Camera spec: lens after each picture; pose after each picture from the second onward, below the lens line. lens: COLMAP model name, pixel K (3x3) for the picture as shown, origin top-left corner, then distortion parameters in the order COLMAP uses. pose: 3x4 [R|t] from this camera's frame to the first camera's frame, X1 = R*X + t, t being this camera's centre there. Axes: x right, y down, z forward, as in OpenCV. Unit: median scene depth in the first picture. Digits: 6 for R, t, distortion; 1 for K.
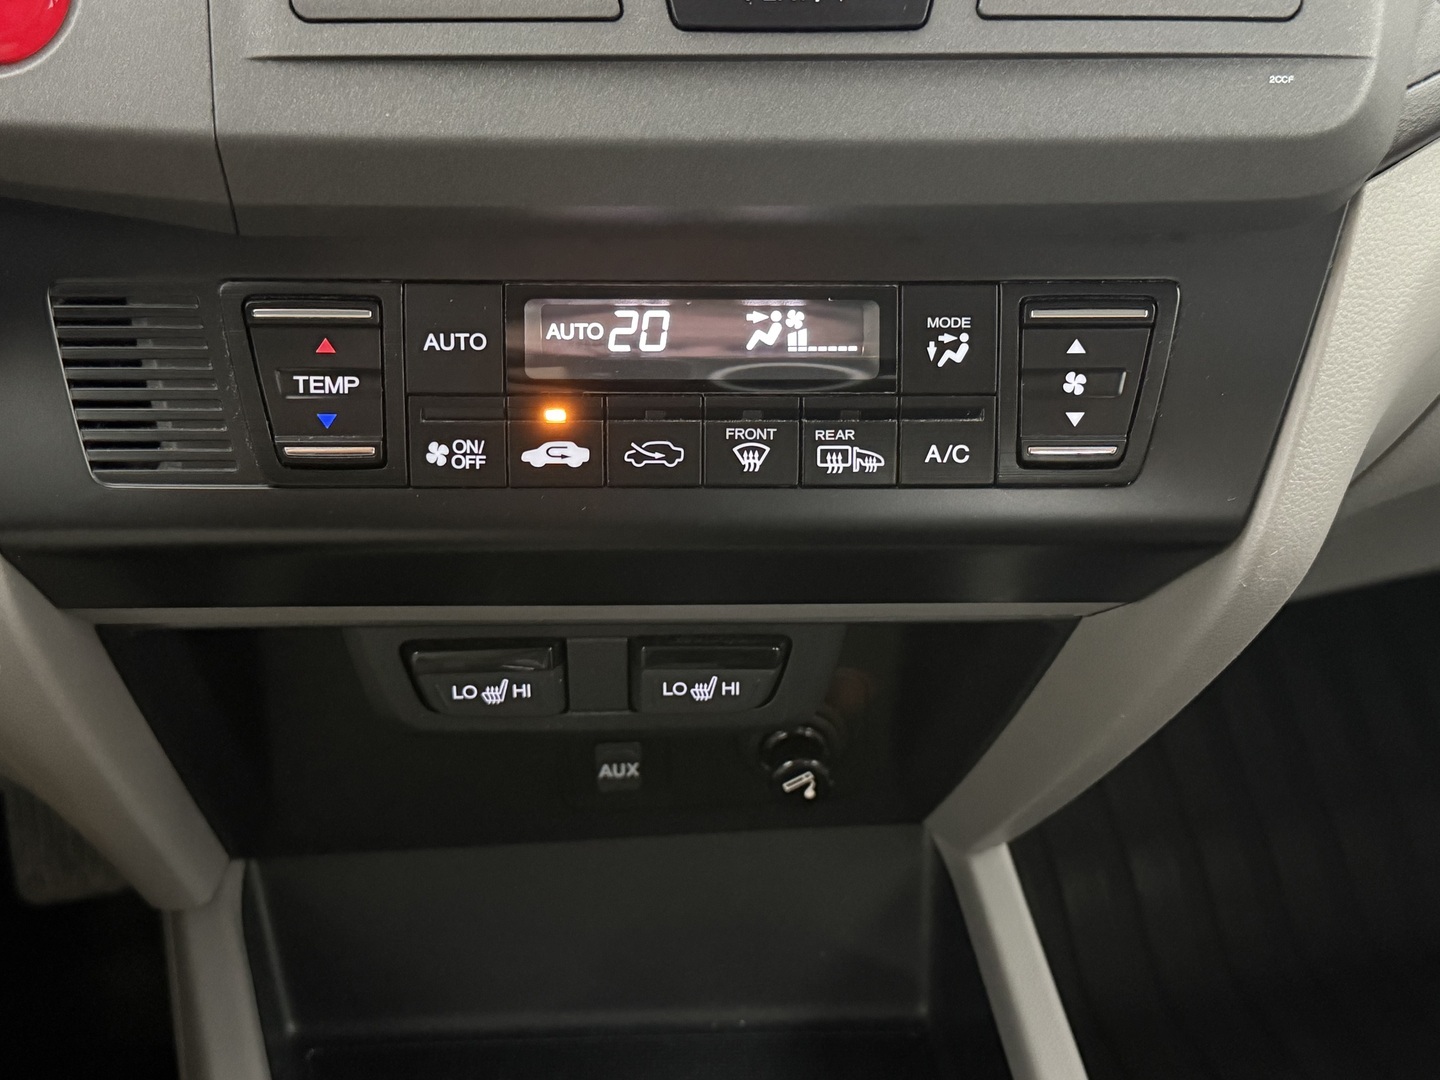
lens RADIAL K [[1789.9, 0, 713.4], [0, 1789.9, 544.8], [0, 0, 1]] dist [0.191157, -0.509402]
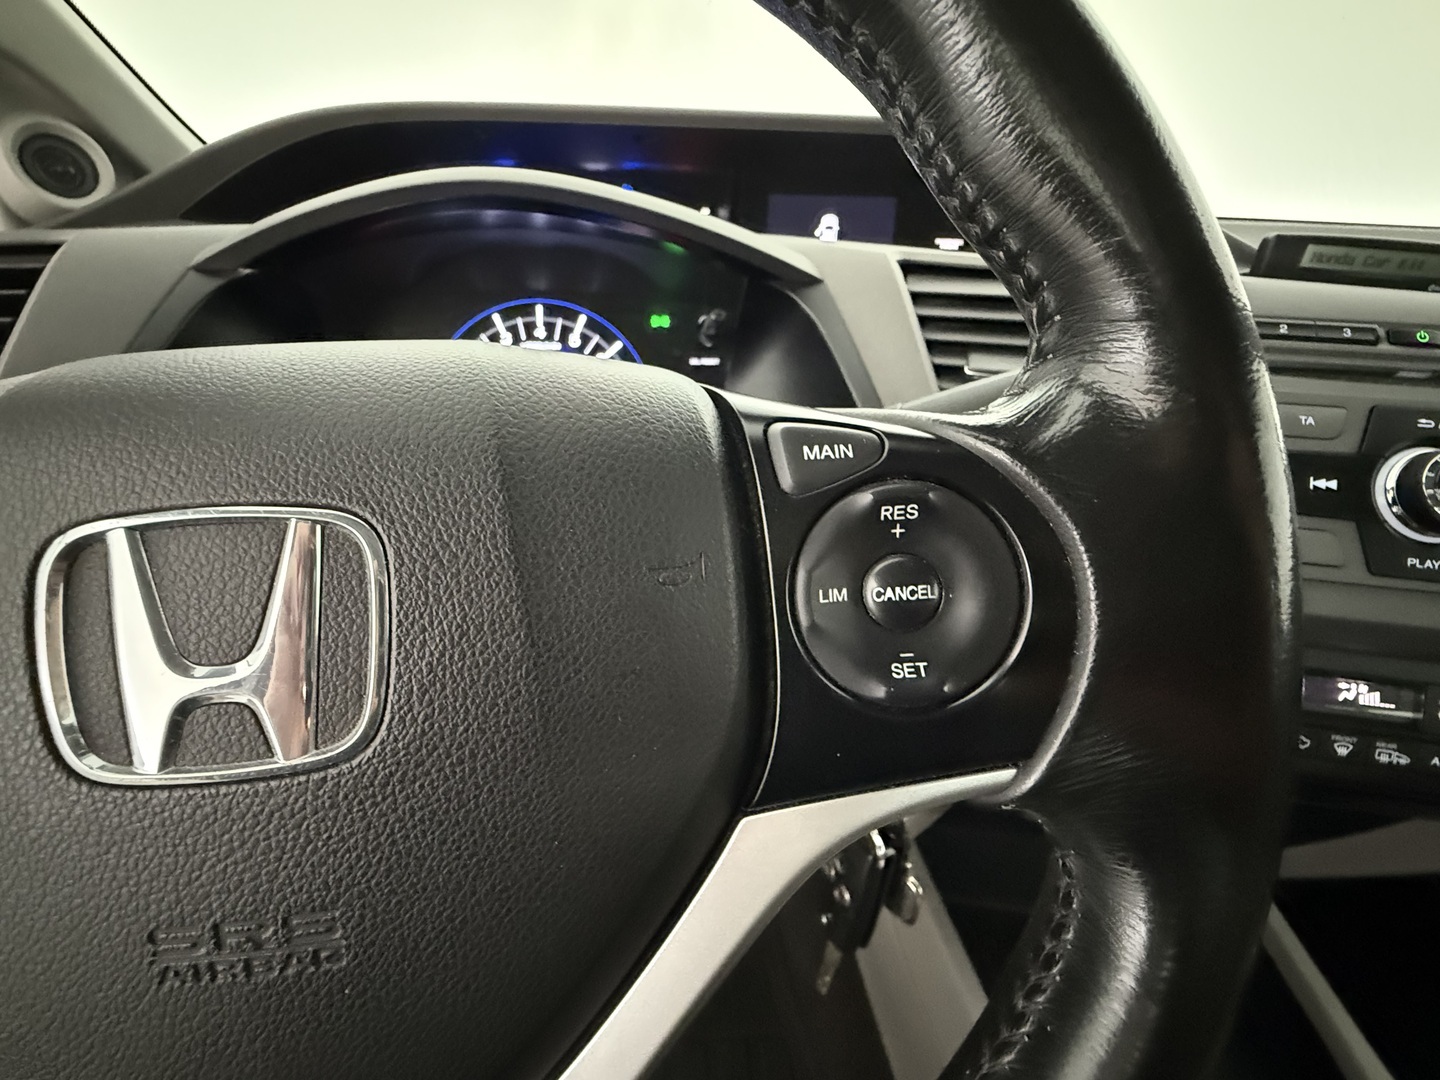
lens RADIAL K [[658.5, 0, 702.7], [0, 658.5, 537.0], [0, 0, 1]] dist [0.000146, 0.000620]
pose [[0.980155, 0.111904, -0.163624, -0.660259], [-0.128960, 0.986835, -0.097600, -0.127686], [0.150548, 0.116764, 0.981683, 0.039075]]
